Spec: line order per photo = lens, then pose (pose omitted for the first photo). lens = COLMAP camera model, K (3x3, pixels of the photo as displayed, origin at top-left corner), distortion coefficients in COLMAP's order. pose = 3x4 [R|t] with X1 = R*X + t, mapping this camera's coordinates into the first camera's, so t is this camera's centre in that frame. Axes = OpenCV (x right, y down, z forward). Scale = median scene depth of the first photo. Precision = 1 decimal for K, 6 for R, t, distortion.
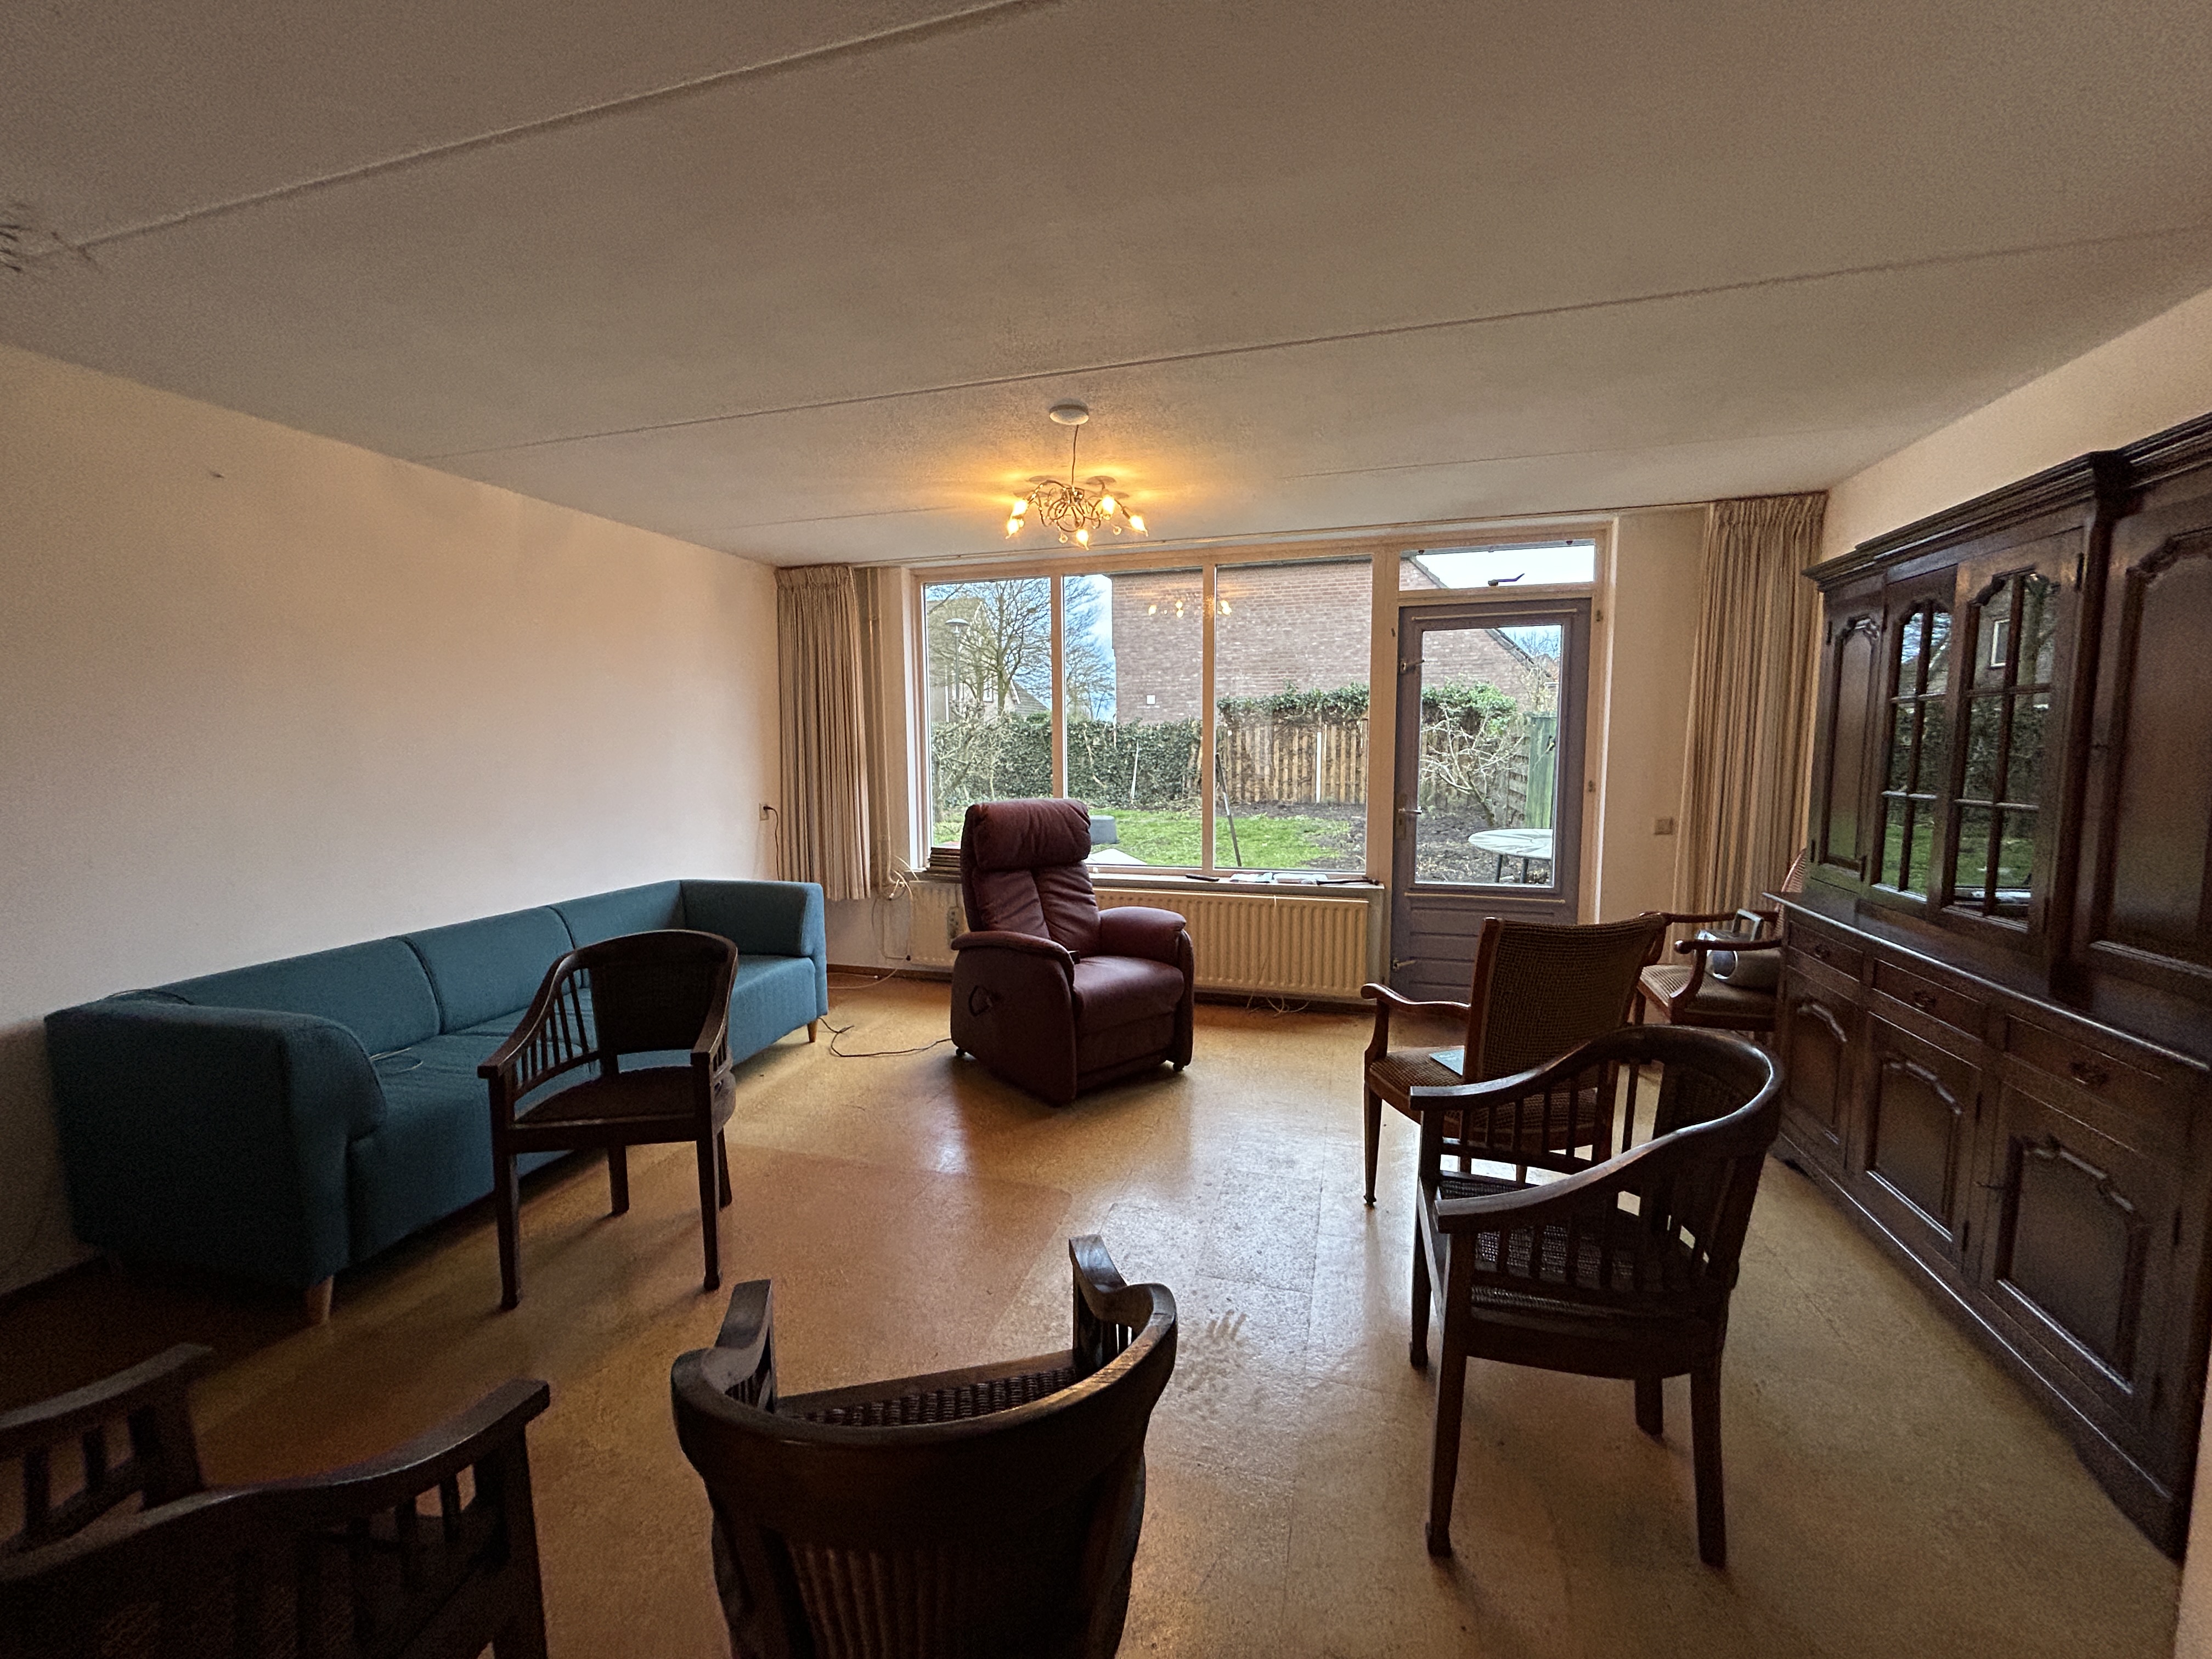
lens RADIAL K [[891.5, 0, 1102.0], [0, 891.5, 833.2], [0, 0, 1]] dist [0.000230, -0.000018]
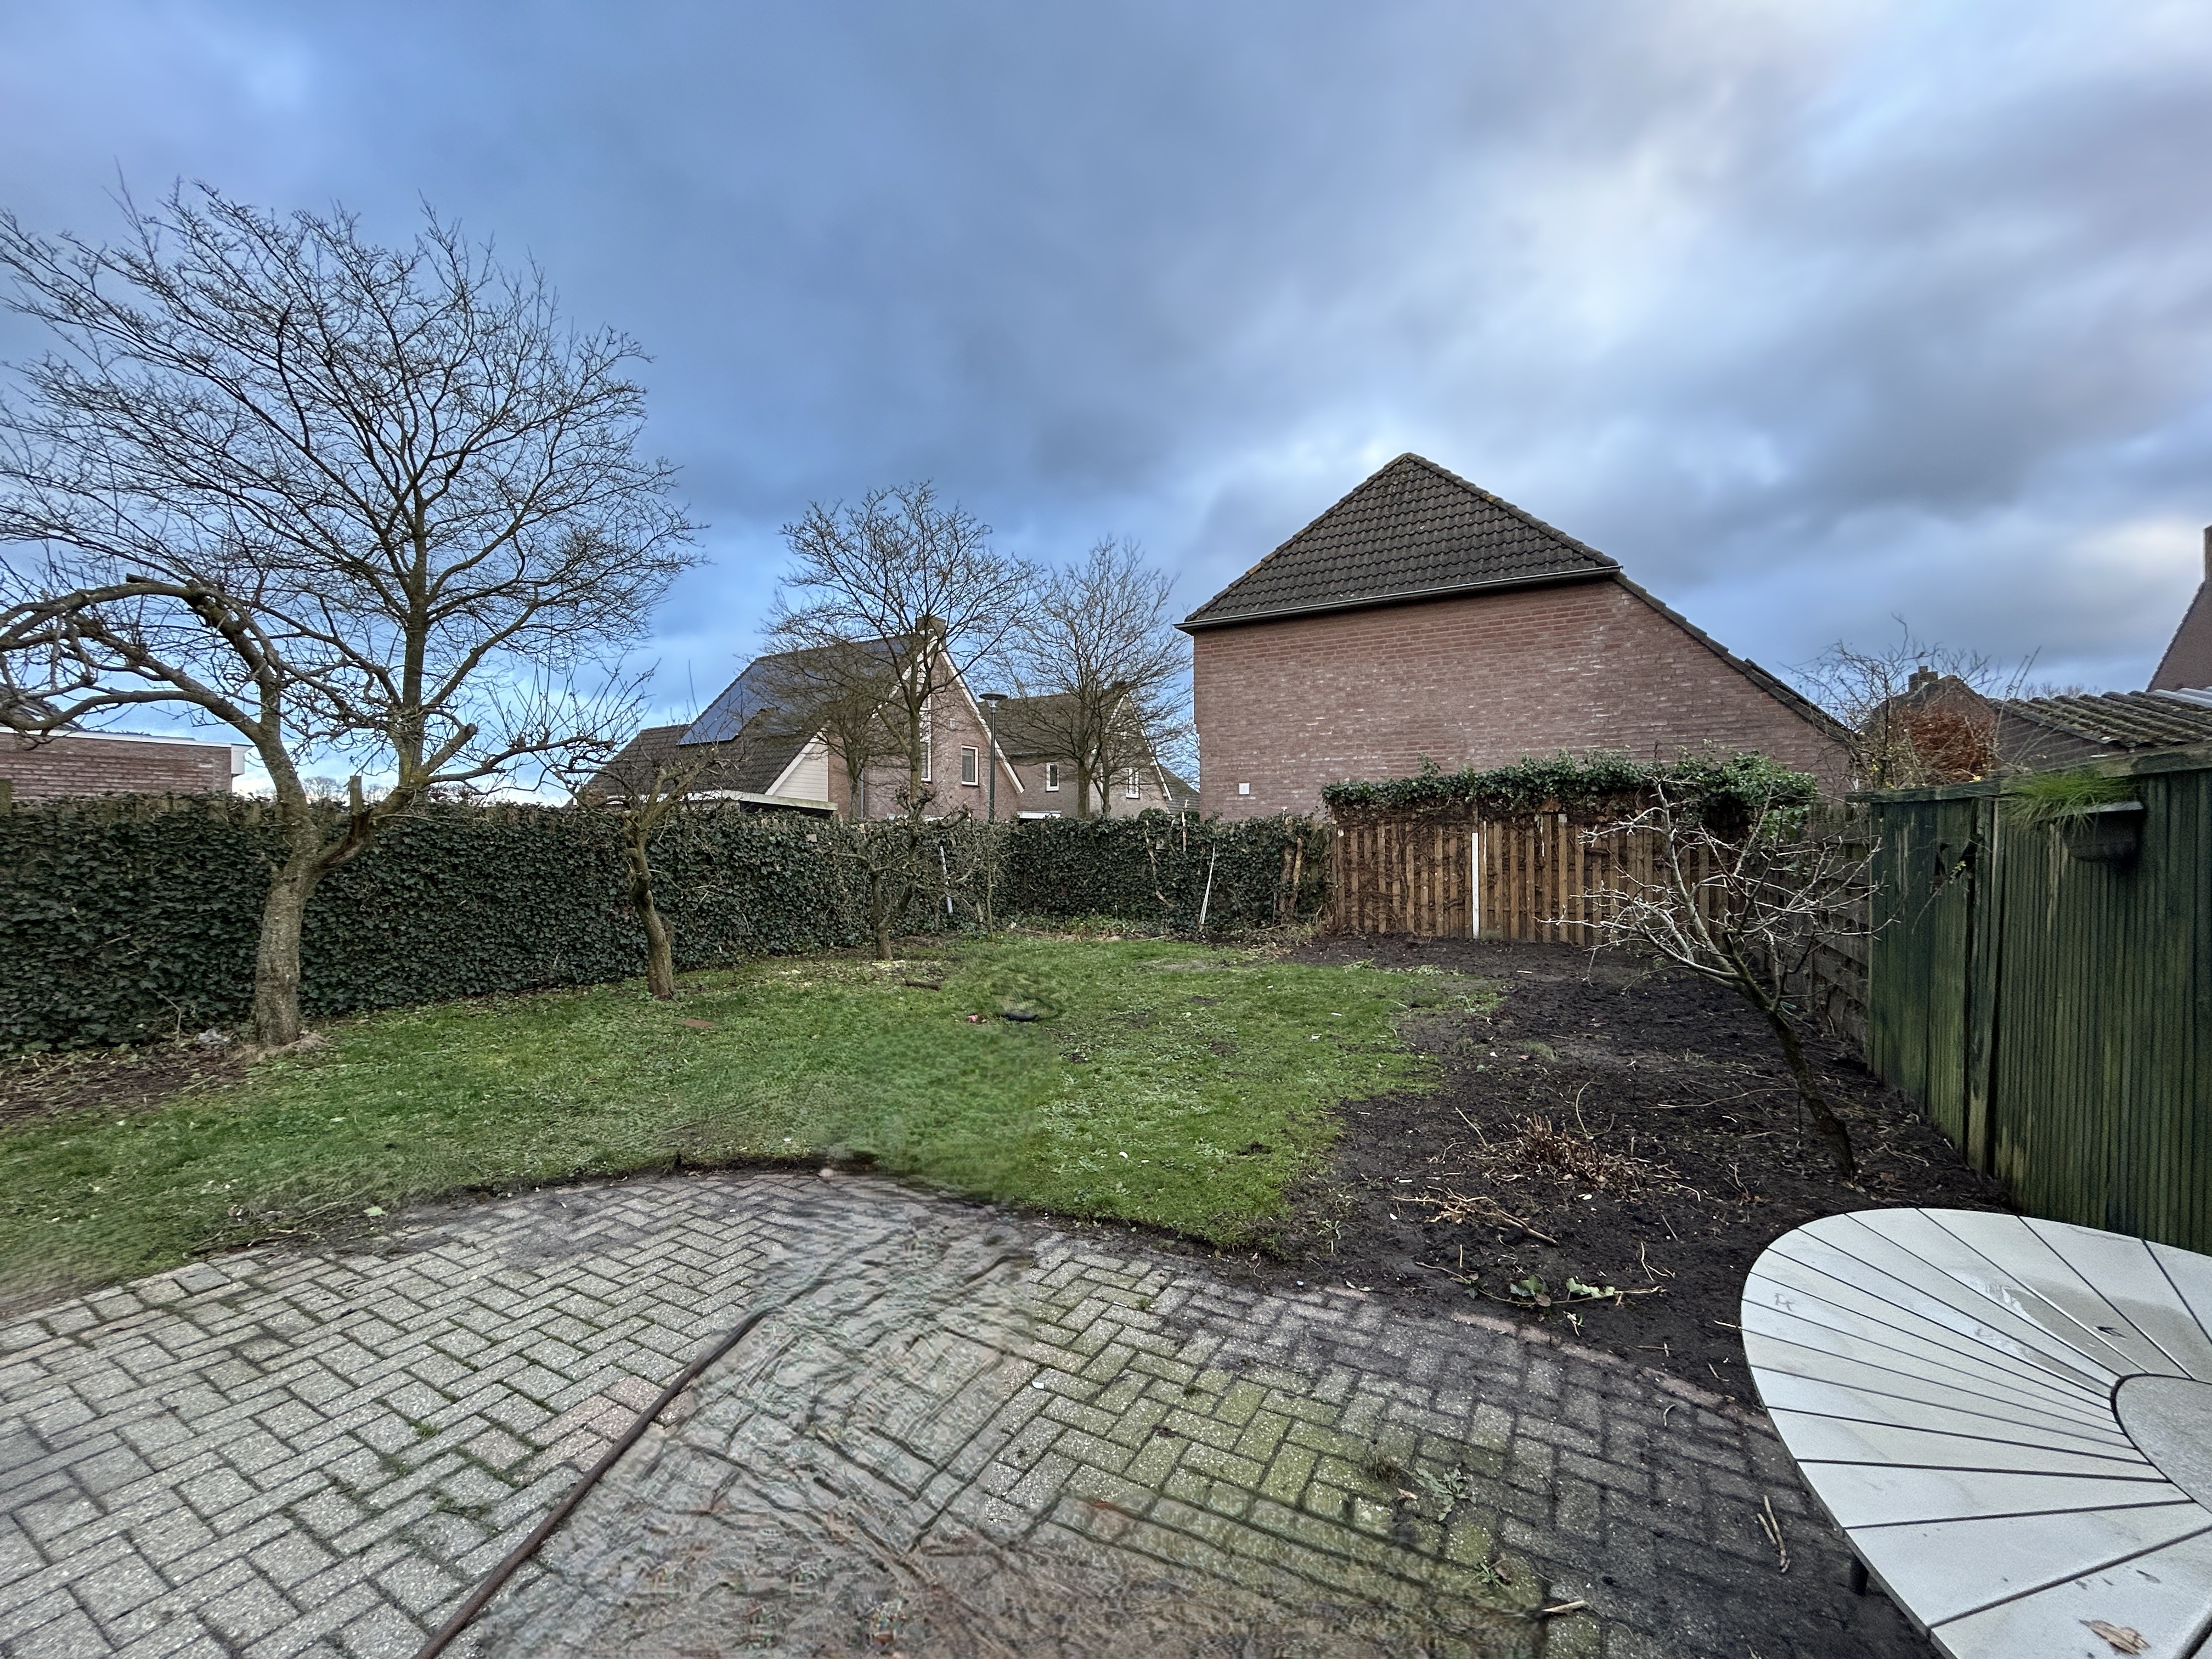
lens RADIAL K [[891.5, 0, 1110.2], [0, 891.5, 827.5], [0, 0, 1]] dist [0.000230, -0.000018]
pose [[0.976061, -0.000091, -0.217498, 0.119977], [-0.025002, 0.993324, -0.112618, -0.034358], [0.216056, 0.115360, 0.969542, 0.287289]]
